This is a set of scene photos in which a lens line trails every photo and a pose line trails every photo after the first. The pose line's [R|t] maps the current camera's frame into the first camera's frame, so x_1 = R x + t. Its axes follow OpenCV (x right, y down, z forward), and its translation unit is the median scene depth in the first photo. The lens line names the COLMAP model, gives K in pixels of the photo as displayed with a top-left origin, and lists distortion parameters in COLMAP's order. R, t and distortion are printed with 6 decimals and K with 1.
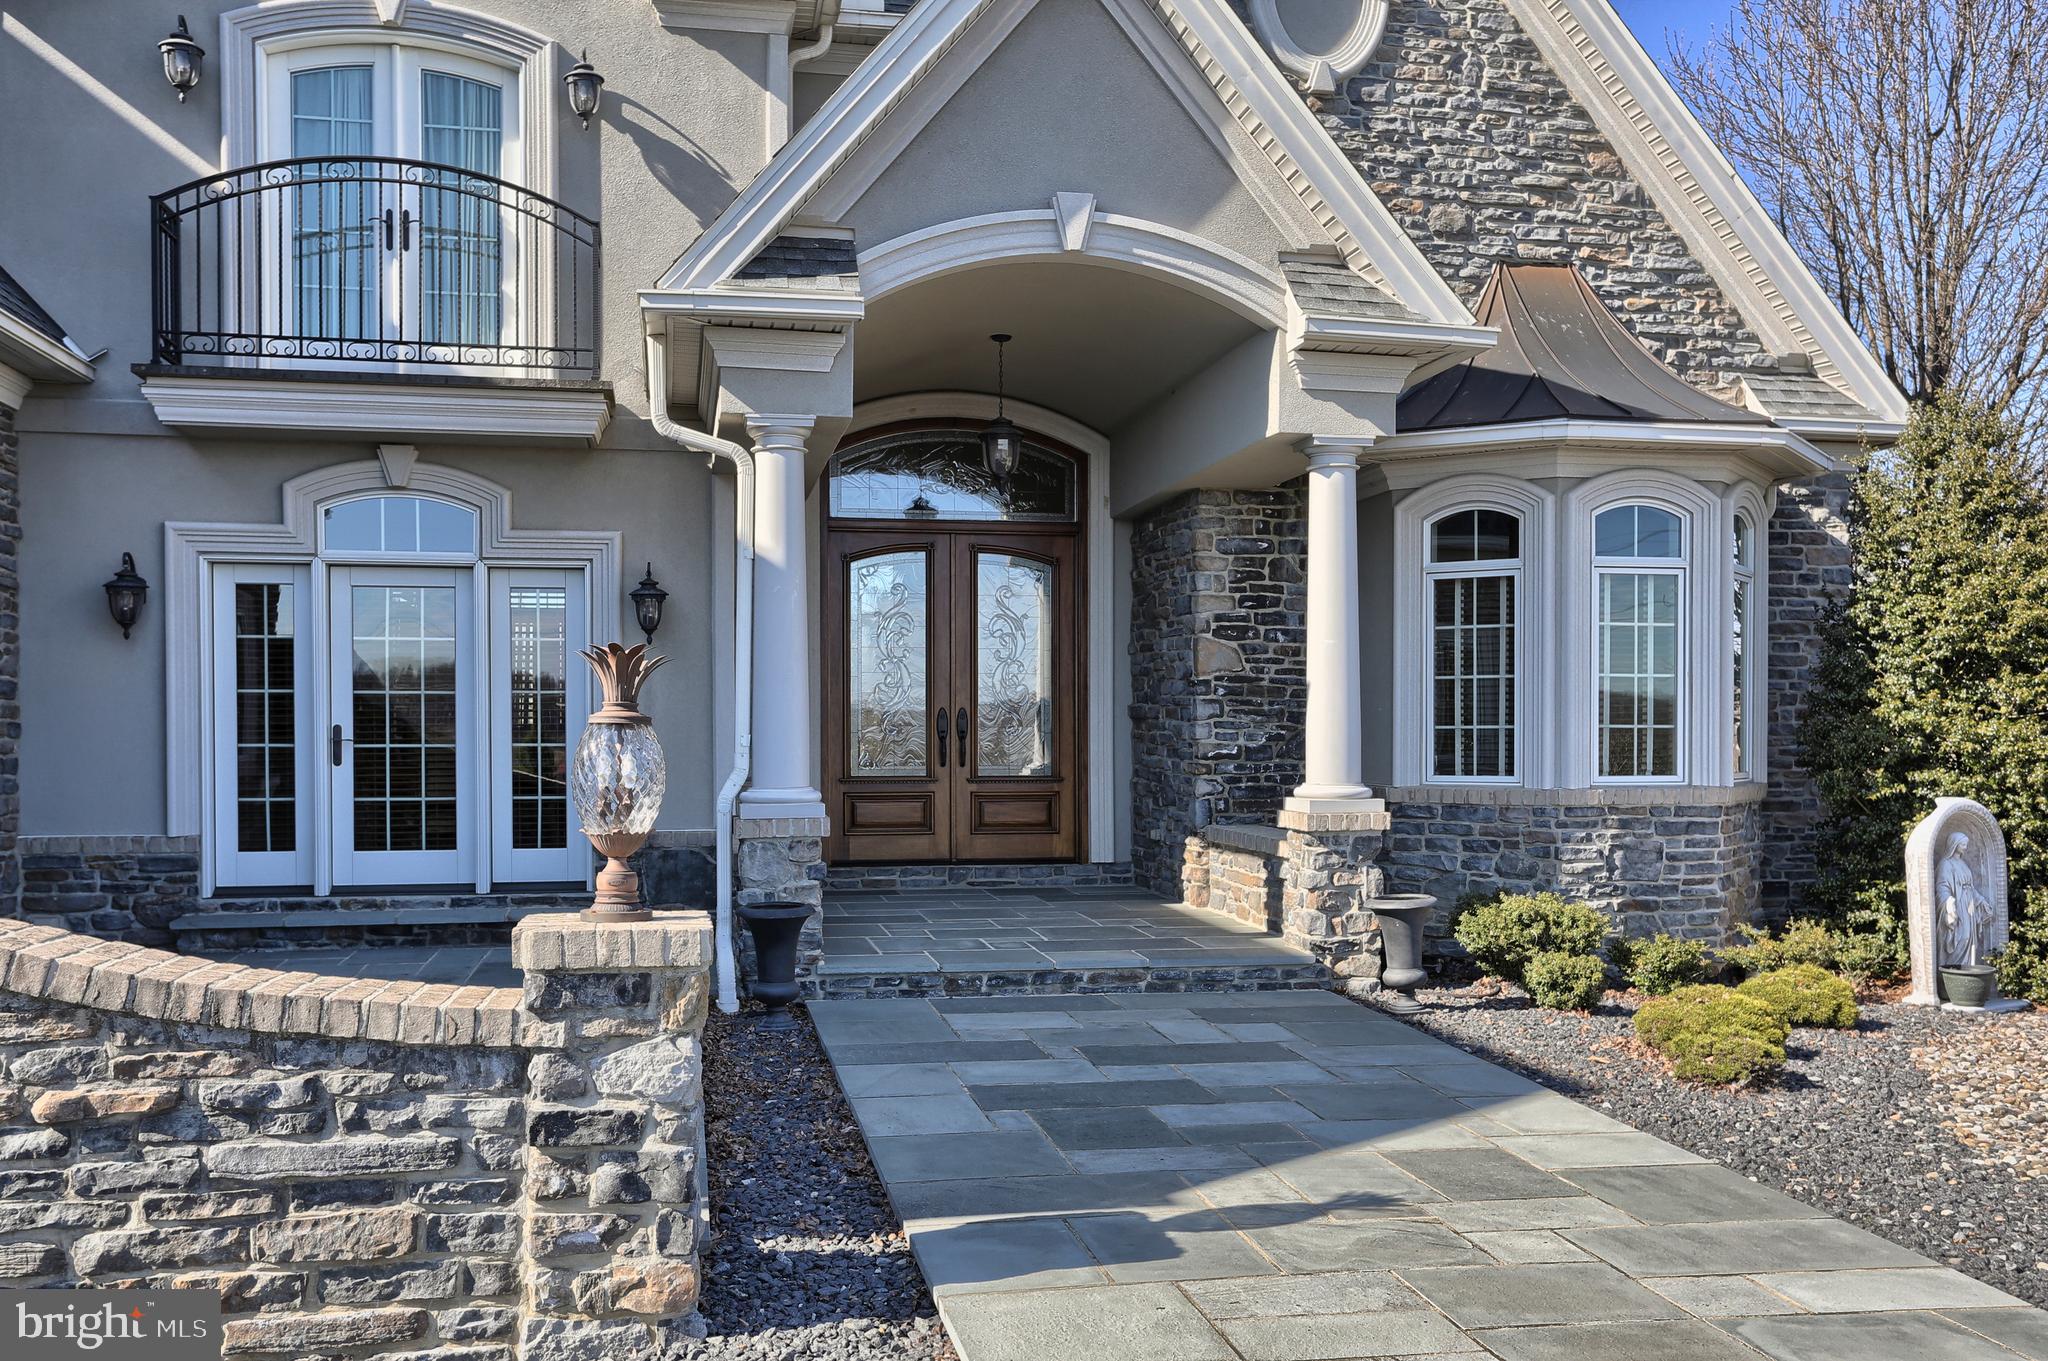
lens RADIAL K [[1824.7, 0, 1022.4], [0, 1824.7, 755.5], [0, 0, 1]] dist [-0.010810, 0.082844]
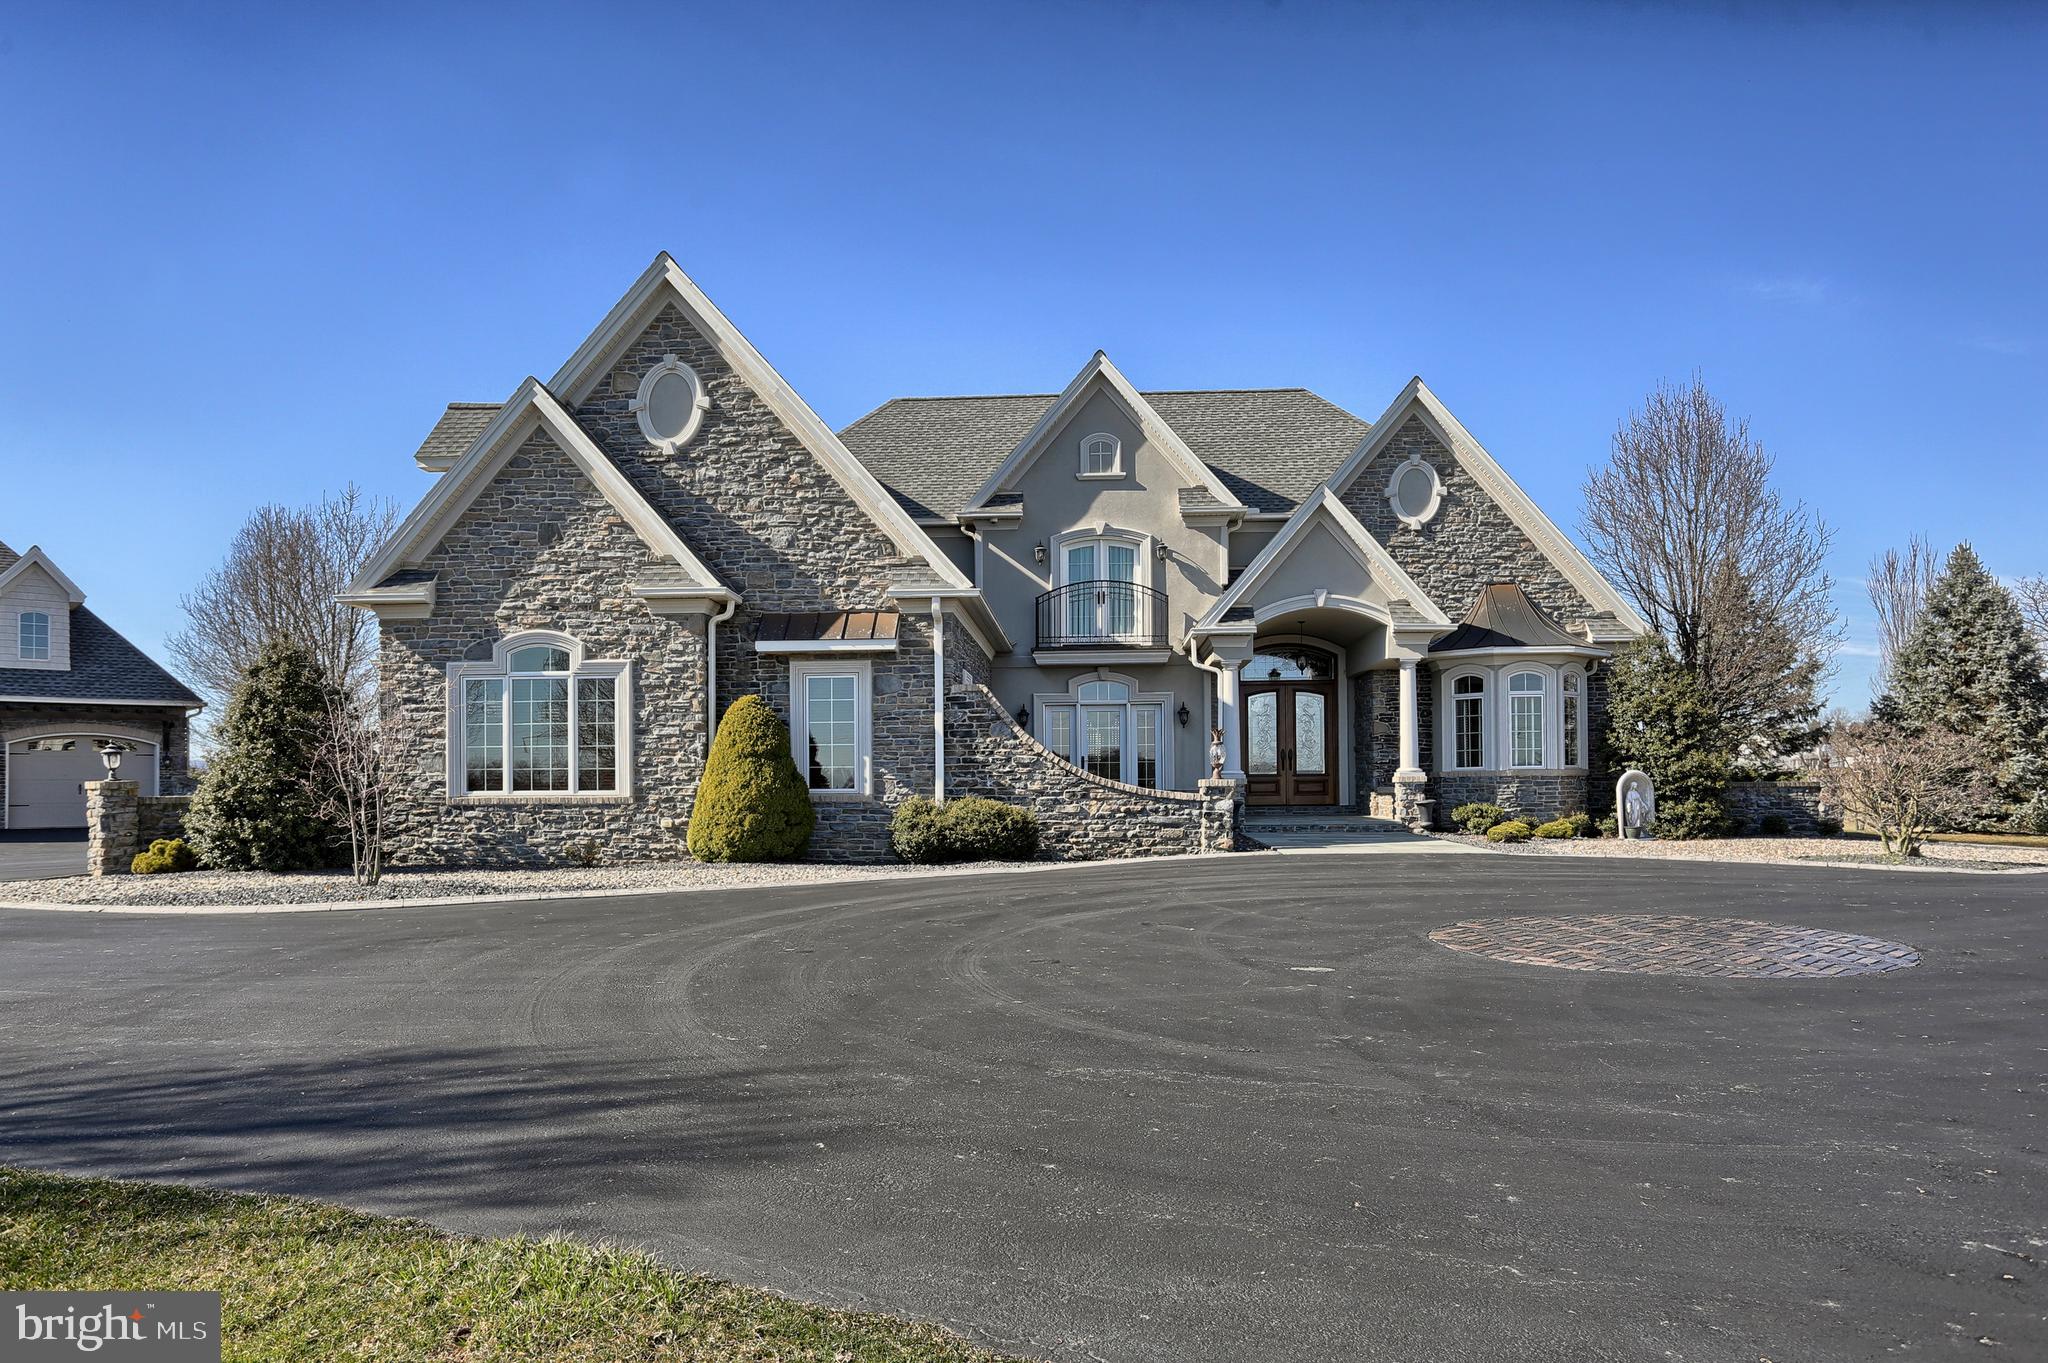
lens RADIAL K [[1412.8, 0, 937.0], [0, 1412.8, 777.4], [0, 0, 1]] dist [0.000937, 0.000501]
pose [[0.957506, -0.012076, -0.288162, 0.084500], [0.005349, 0.999695, -0.024122, 0.079027], [0.288365, 0.021556, 0.957278, -1.431112]]
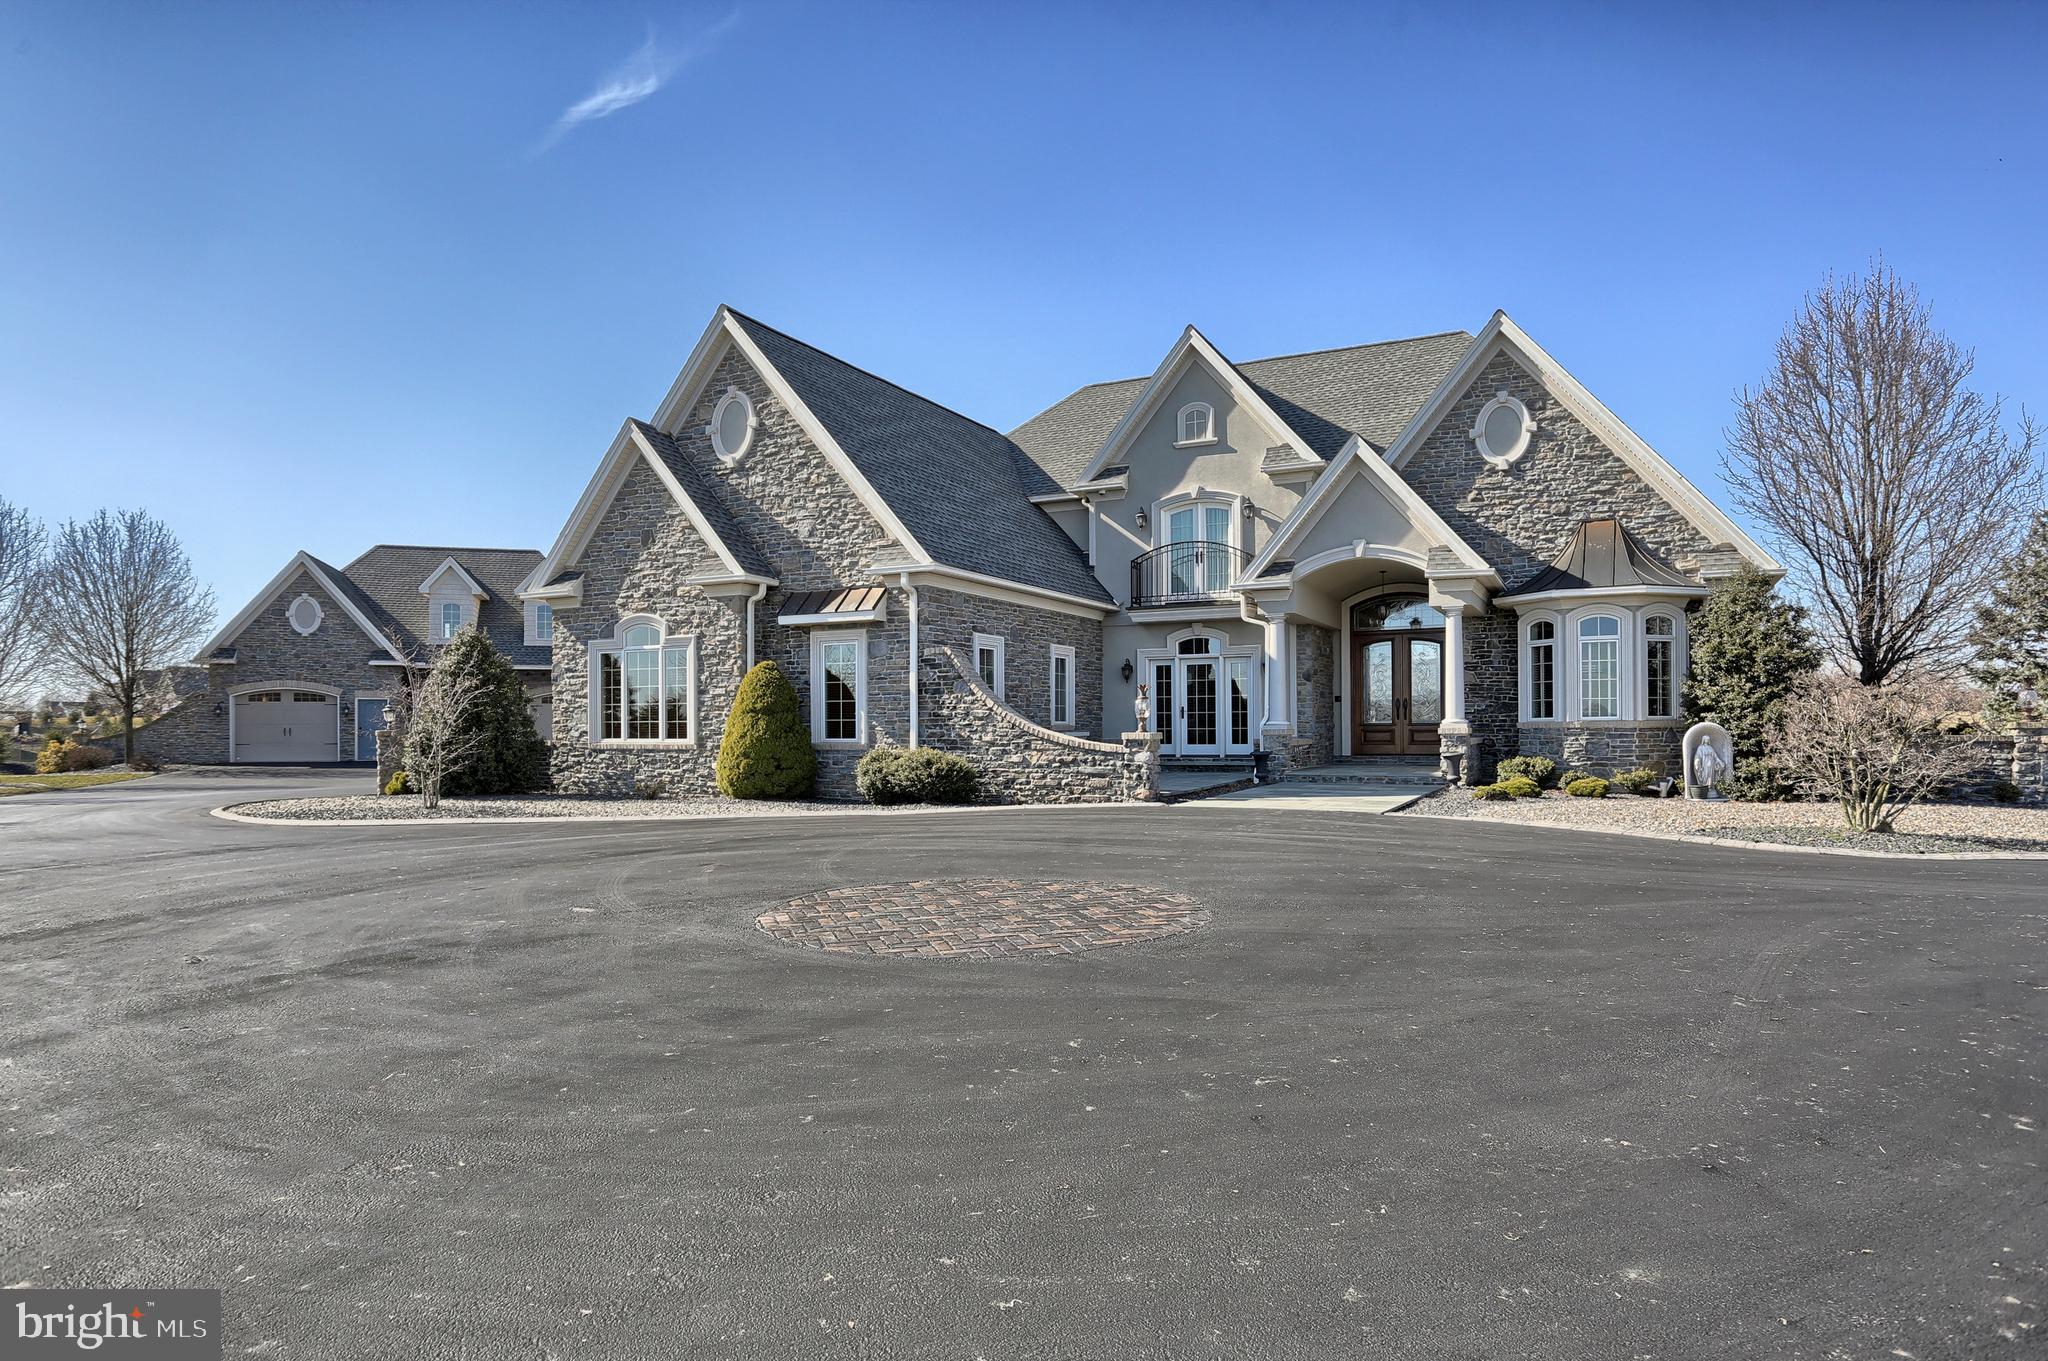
lens RADIAL K [[1234.4, 0, 931.1], [0, 1234.4, 722.6], [0, 0, 1]] dist [-0.035547, 0.035794]
pose [[0.738288, -0.009081, -0.674424, 0.828458], [-0.004806, 0.999813, -0.018724, 0.058668], [0.674468, 0.017065, 0.738107, -1.004414]]
